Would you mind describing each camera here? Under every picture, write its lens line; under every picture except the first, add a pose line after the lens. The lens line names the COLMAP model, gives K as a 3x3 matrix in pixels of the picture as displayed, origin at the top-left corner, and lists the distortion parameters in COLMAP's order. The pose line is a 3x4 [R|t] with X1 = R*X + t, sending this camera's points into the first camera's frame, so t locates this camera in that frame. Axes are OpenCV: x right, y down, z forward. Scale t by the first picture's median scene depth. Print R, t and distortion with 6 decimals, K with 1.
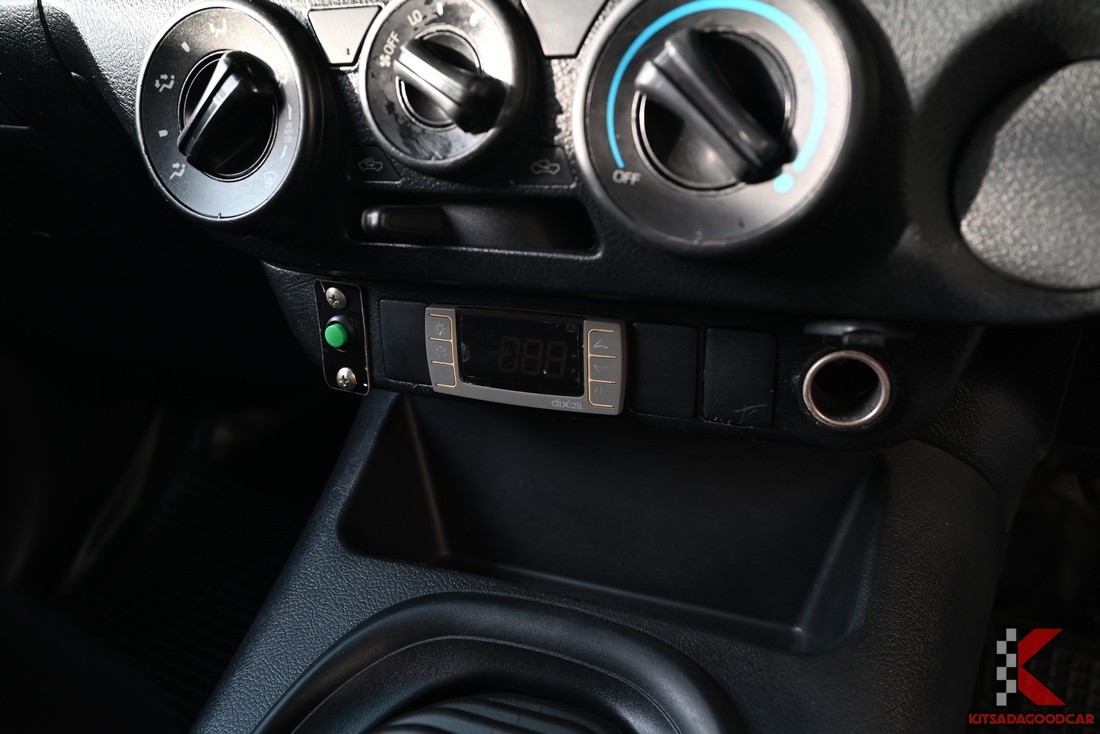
lens RADIAL K [[801.5, 0, 550.0], [0, 801.5, 367.0], [0, 0, 1]] dist [-0.002338, -0.003331]
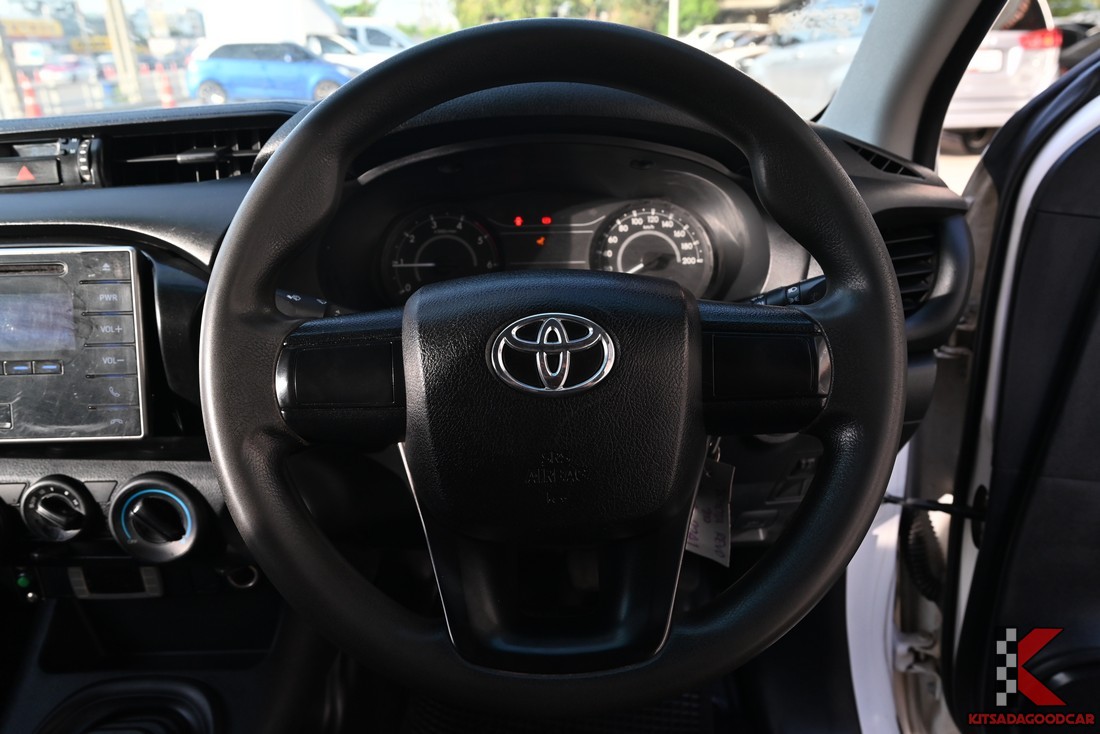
lens RADIAL K [[727.9, 0, 550.0], [0, 727.9, 367.0], [0, 0, 1]] dist [0.007036, 0.001032]
pose [[0.920394, -0.136840, 0.366264, 0.532239], [0.124362, 0.990565, 0.057572, -0.724162], [-0.370687, -0.007439, 0.928728, -1.822974]]
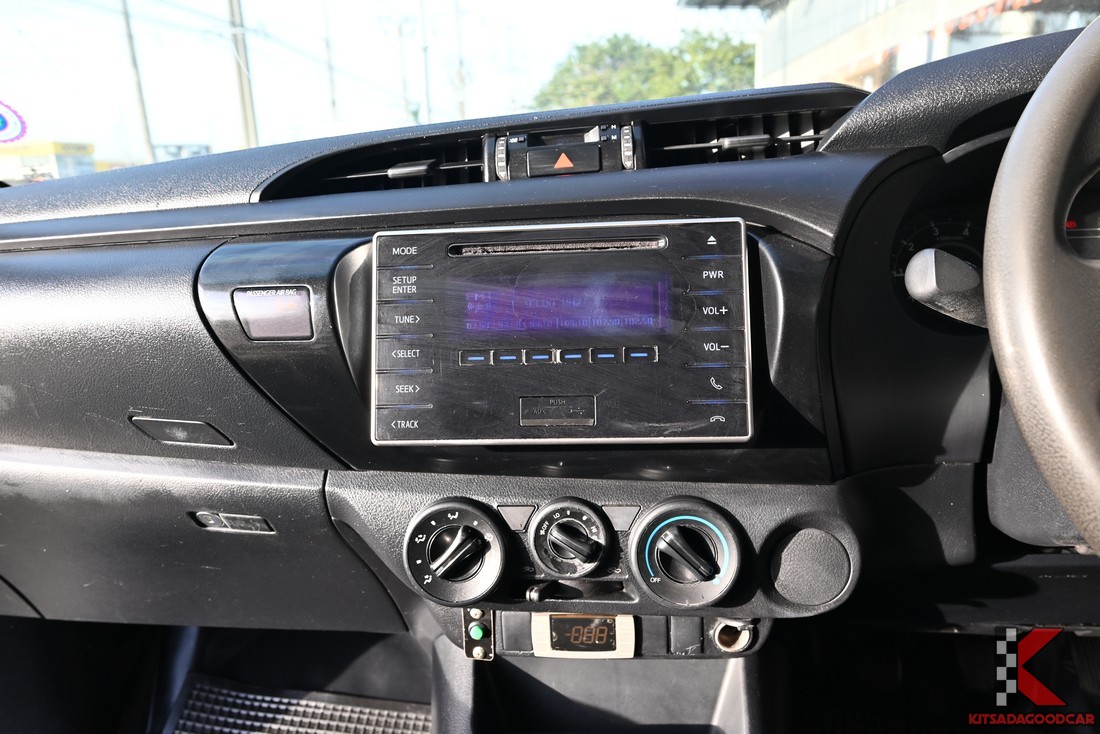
lens RADIAL K [[727.9, 0, 550.0], [0, 727.9, 367.0], [0, 0, 1]] dist [0.007036, 0.001032]
pose [[0.954071, -0.073764, 0.290359, -0.717546], [0.110500, 0.987522, -0.112210, -0.579087], [-0.278459, 0.139141, 0.950316, -1.019734]]
